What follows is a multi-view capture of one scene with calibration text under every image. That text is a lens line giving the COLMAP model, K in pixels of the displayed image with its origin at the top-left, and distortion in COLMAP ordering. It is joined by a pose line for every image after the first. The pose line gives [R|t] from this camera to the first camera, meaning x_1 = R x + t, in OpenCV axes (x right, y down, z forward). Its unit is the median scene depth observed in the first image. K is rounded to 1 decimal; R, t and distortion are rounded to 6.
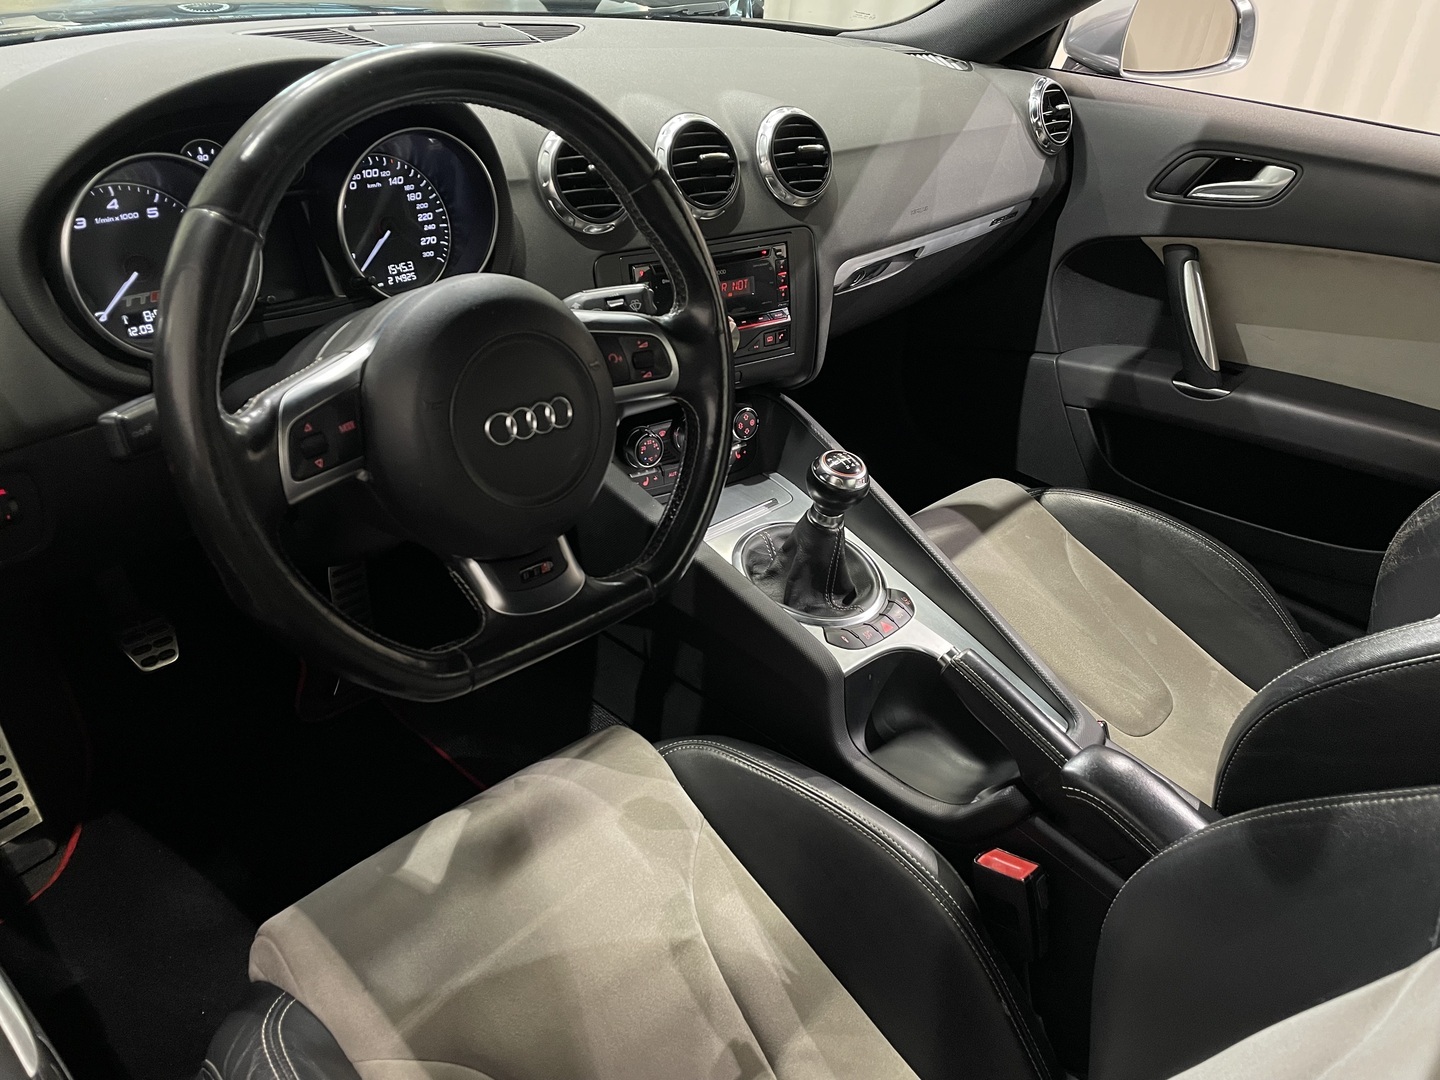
lens RADIAL K [[1082.0, 0, 726.5], [0, 1082.0, 522.5], [0, 0, 1]] dist [0.081187, -0.099486]
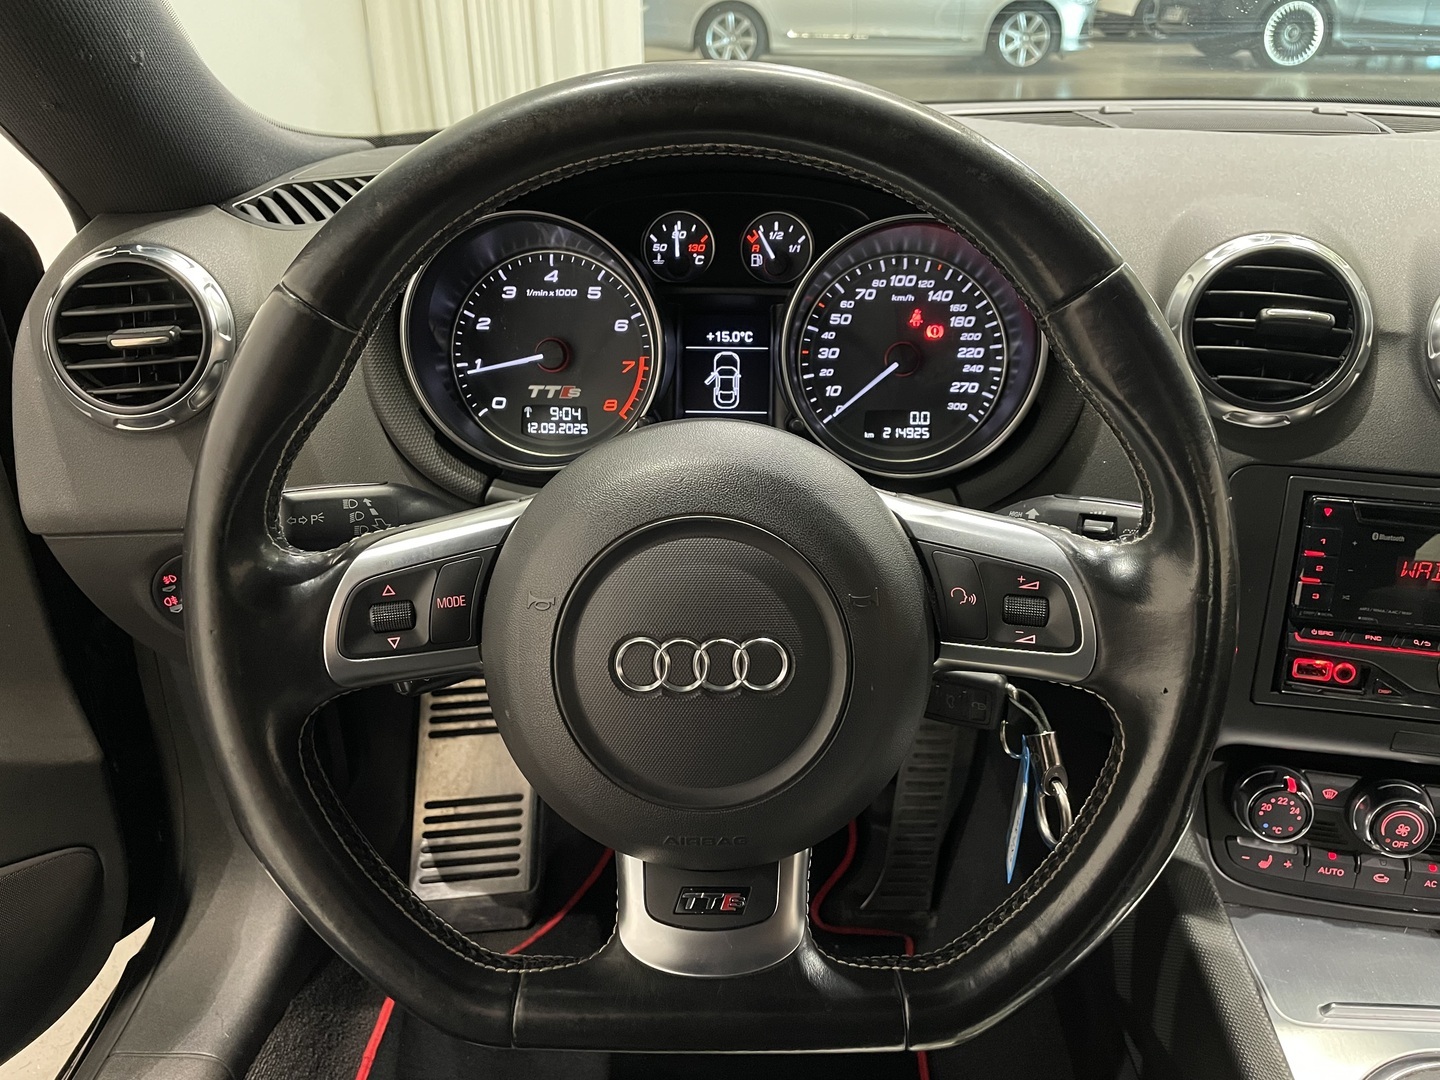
lens RADIAL K [[1096.3, 0, 723.1], [0, 1096.3, 528.9], [0, 0, 1]] dist [0.083144, -0.111192]
pose [[0.653617, 0.260023, -0.710755, 0.108125], [-0.341397, 0.939449, 0.029737, -0.122990], [0.675450, 0.223213, 0.702810, 0.375848]]
